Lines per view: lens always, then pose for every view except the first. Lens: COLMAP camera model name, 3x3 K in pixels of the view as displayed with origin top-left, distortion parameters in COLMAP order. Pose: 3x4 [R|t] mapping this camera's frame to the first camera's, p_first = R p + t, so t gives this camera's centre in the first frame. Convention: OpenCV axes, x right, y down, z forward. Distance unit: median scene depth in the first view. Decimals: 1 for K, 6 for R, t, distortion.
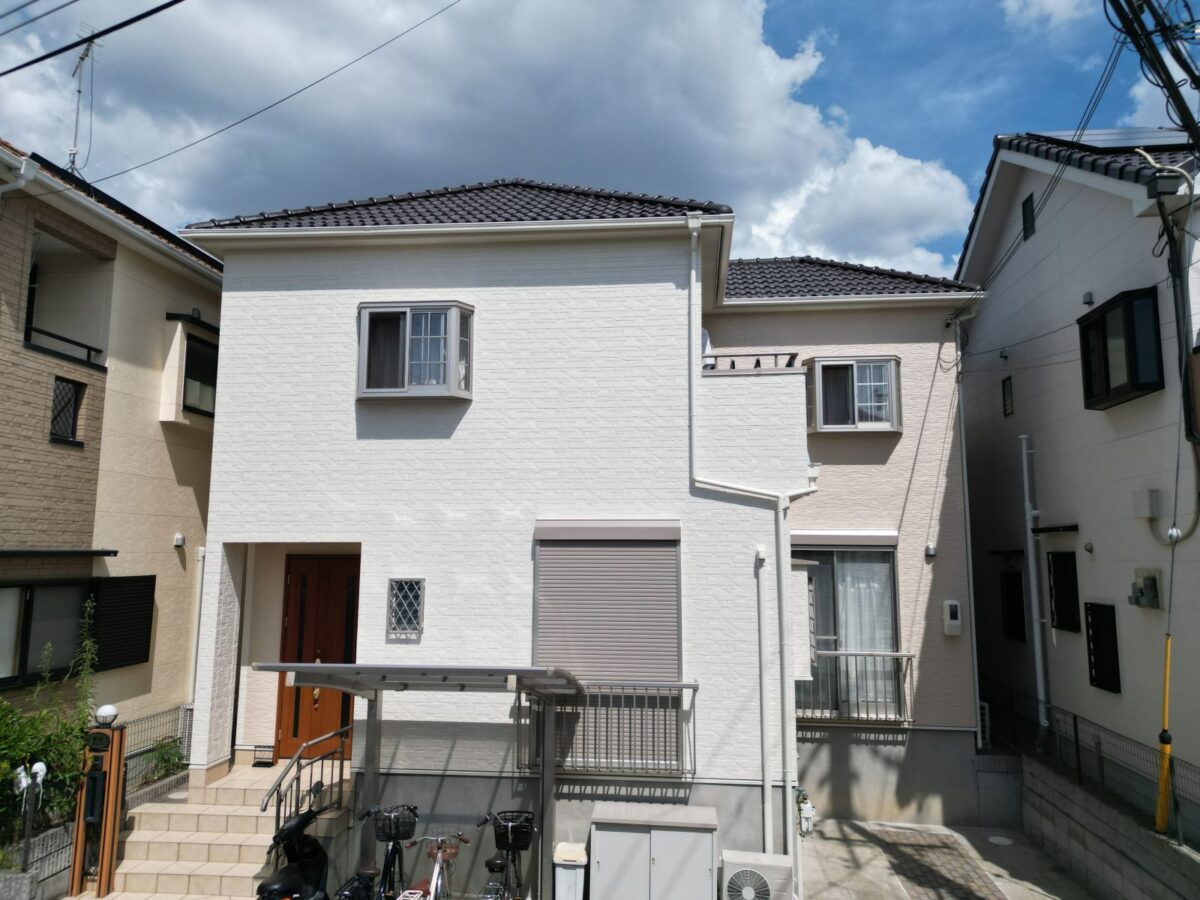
lens RADIAL K [[858.7, 0, 596.0], [0, 858.7, 445.0], [0, 0, 1]] dist [0.046043, -0.065297]
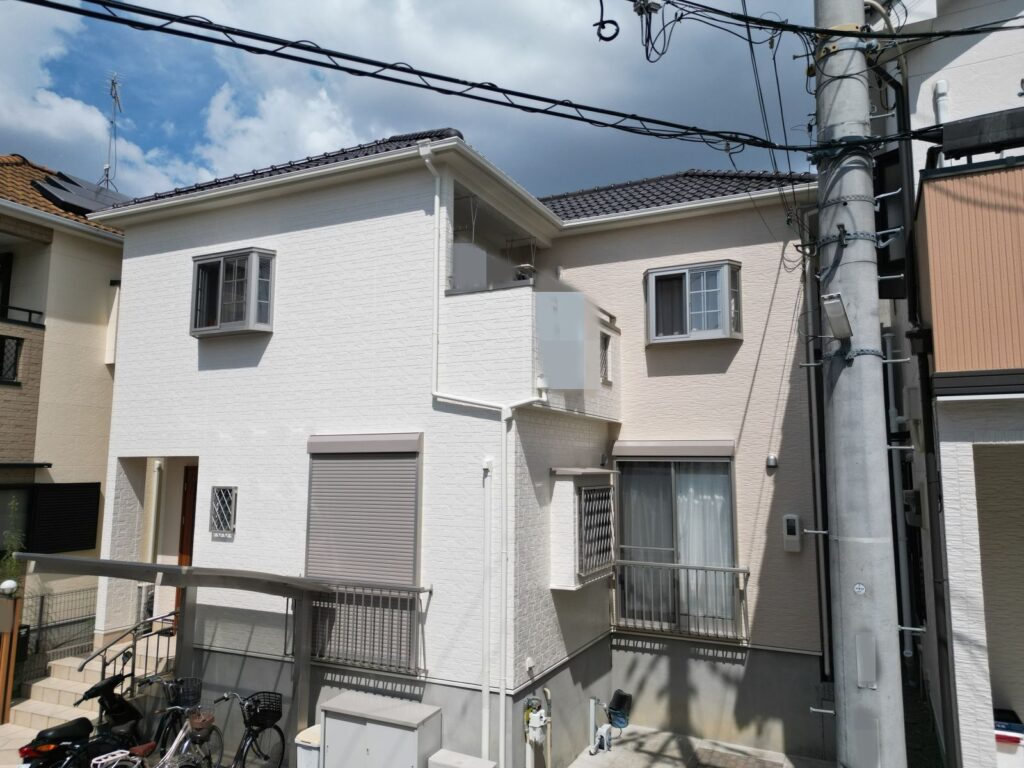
lens RADIAL K [[732.8, 0, 508.6], [0, 732.8, 379.7], [0, 0, 1]] dist [0.046043, -0.065297]
pose [[0.941565, -0.041296, -0.334290, 0.479484], [0.043204, 0.999065, -0.001728, 0.026689], [0.334049, -0.012815, 0.942469, 0.175527]]
